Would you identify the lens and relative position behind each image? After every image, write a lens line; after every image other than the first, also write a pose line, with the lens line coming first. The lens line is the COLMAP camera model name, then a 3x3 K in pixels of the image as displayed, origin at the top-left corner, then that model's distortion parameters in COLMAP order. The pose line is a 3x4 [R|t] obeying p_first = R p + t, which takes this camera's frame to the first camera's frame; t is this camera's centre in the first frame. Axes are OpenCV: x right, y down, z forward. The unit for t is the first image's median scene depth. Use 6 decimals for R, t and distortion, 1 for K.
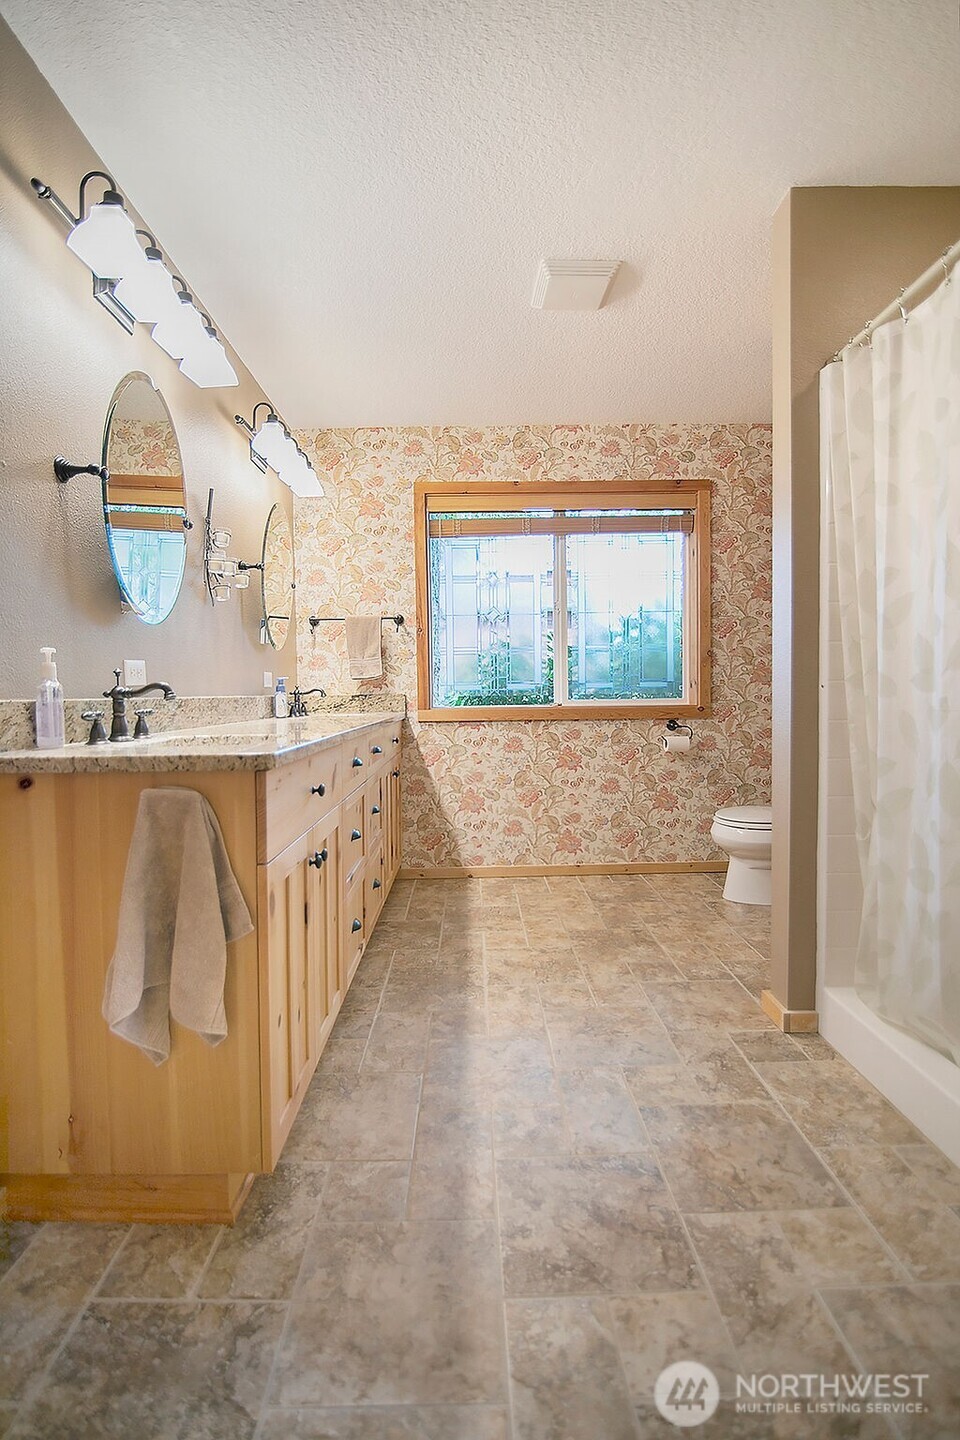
lens RADIAL K [[671.4, 0, 480.0], [0, 671.4, 713.6], [0, 0, 1]] dist [-0.004263, -0.000311]
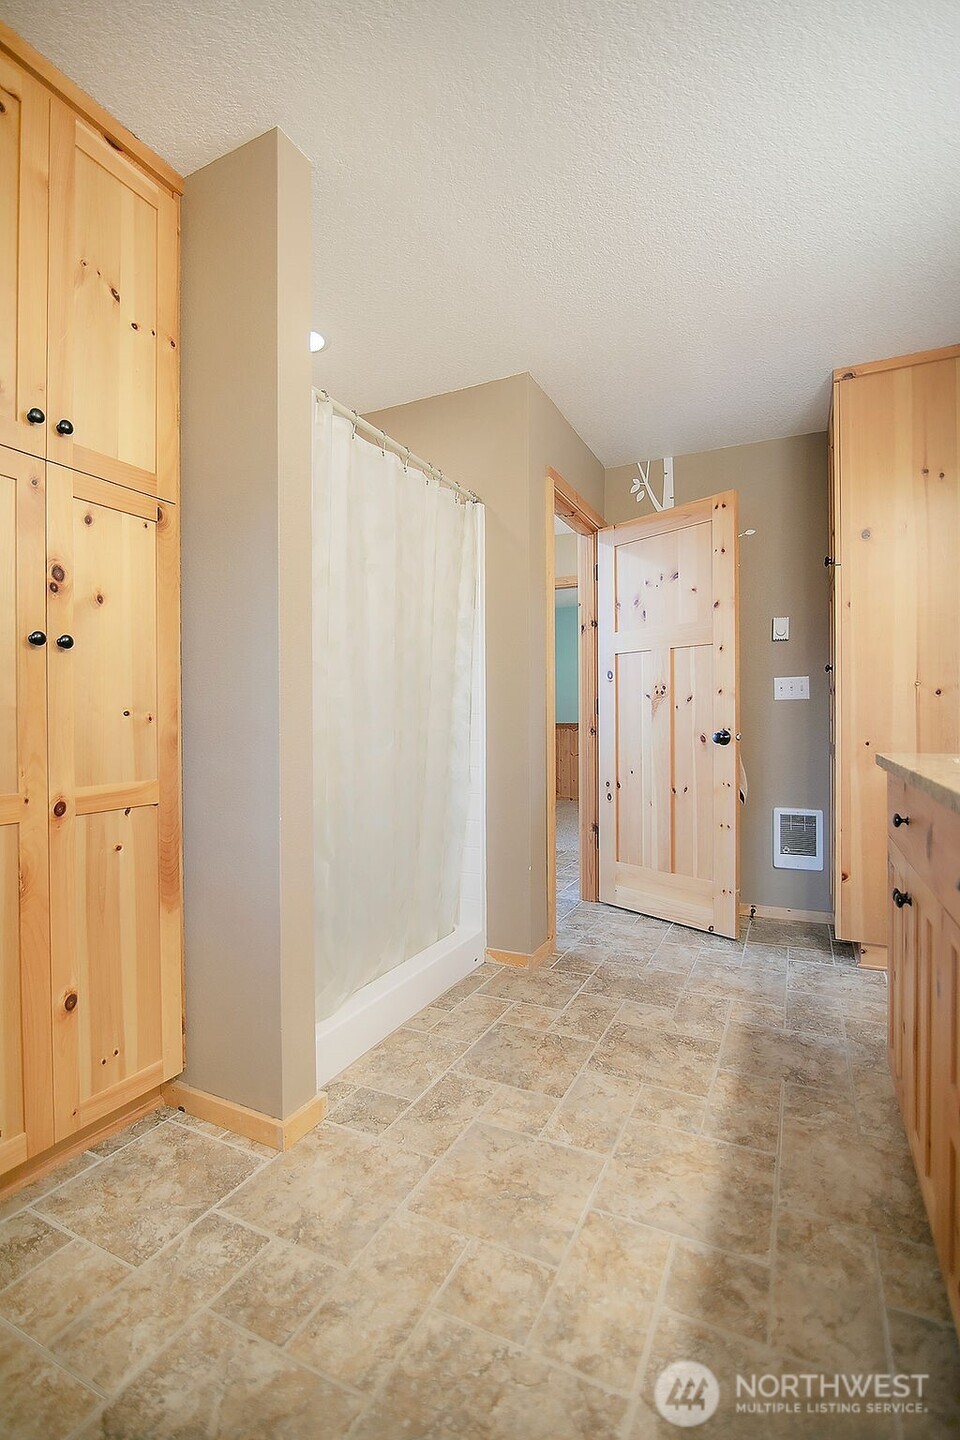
lens RADIAL K [[671.4, 0, 480.3], [0, 671.4, 722.0], [0, 0, 1]] dist [-0.004263, -0.000311]
pose [[-0.894847, 0.018760, 0.445978, -0.130402], [0.031297, 0.999294, 0.020762, -0.050912], [-0.445274, 0.032537, -0.894803, 1.794668]]
